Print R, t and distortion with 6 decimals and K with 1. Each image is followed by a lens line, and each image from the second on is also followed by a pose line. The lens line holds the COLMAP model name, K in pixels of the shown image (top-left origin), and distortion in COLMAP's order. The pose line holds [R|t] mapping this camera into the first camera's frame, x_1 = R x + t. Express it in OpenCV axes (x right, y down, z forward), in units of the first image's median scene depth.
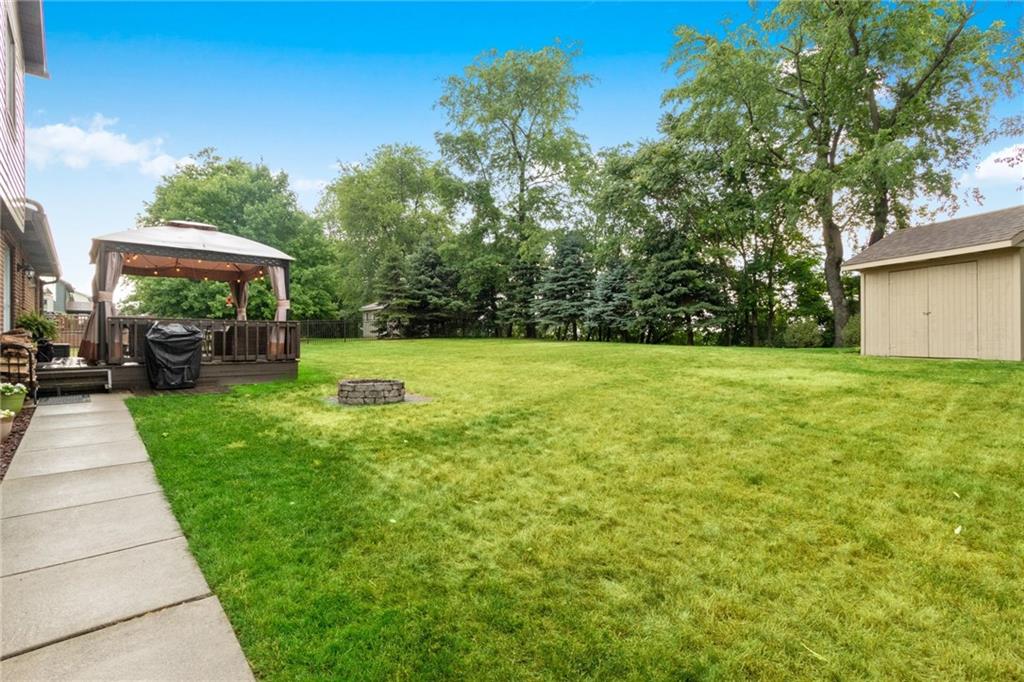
lens RADIAL K [[468.5, 0, 513.0], [0, 468.5, 335.7], [0, 0, 1]] dist [-0.000418, -0.004195]
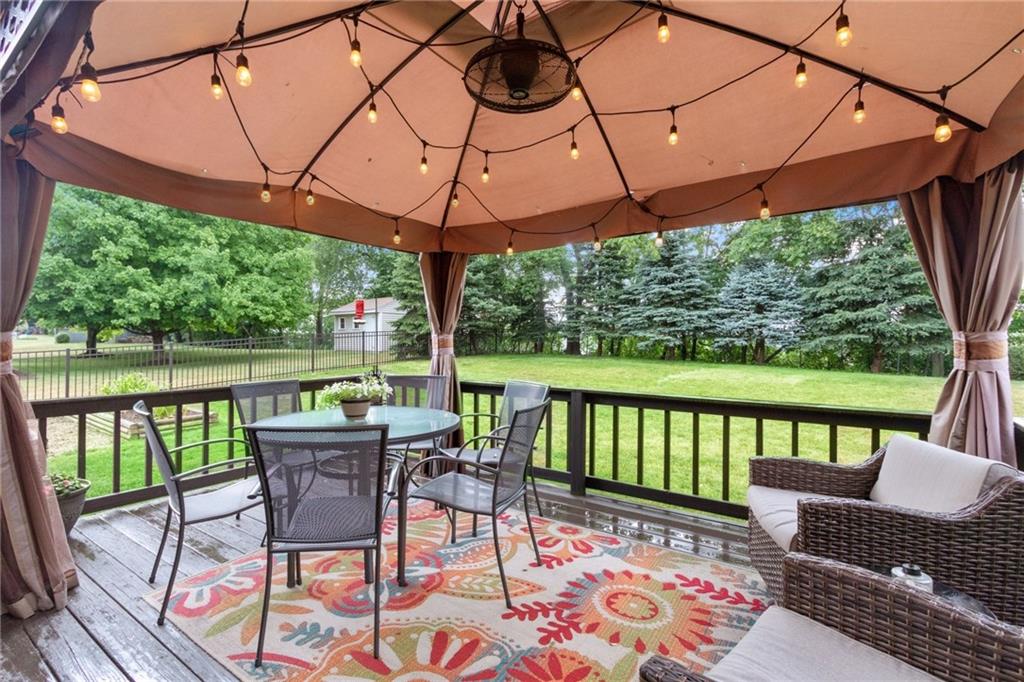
lens RADIAL K [[468.5, 0, 514.1], [0, 468.5, 337.0], [0, 0, 1]] dist [-0.000418, -0.004195]
pose [[0.976420, 0.004544, 0.215834, -0.279902], [-0.003451, 0.999979, -0.005438, -0.023229], [-0.215854, 0.004565, 0.976415, 0.309275]]
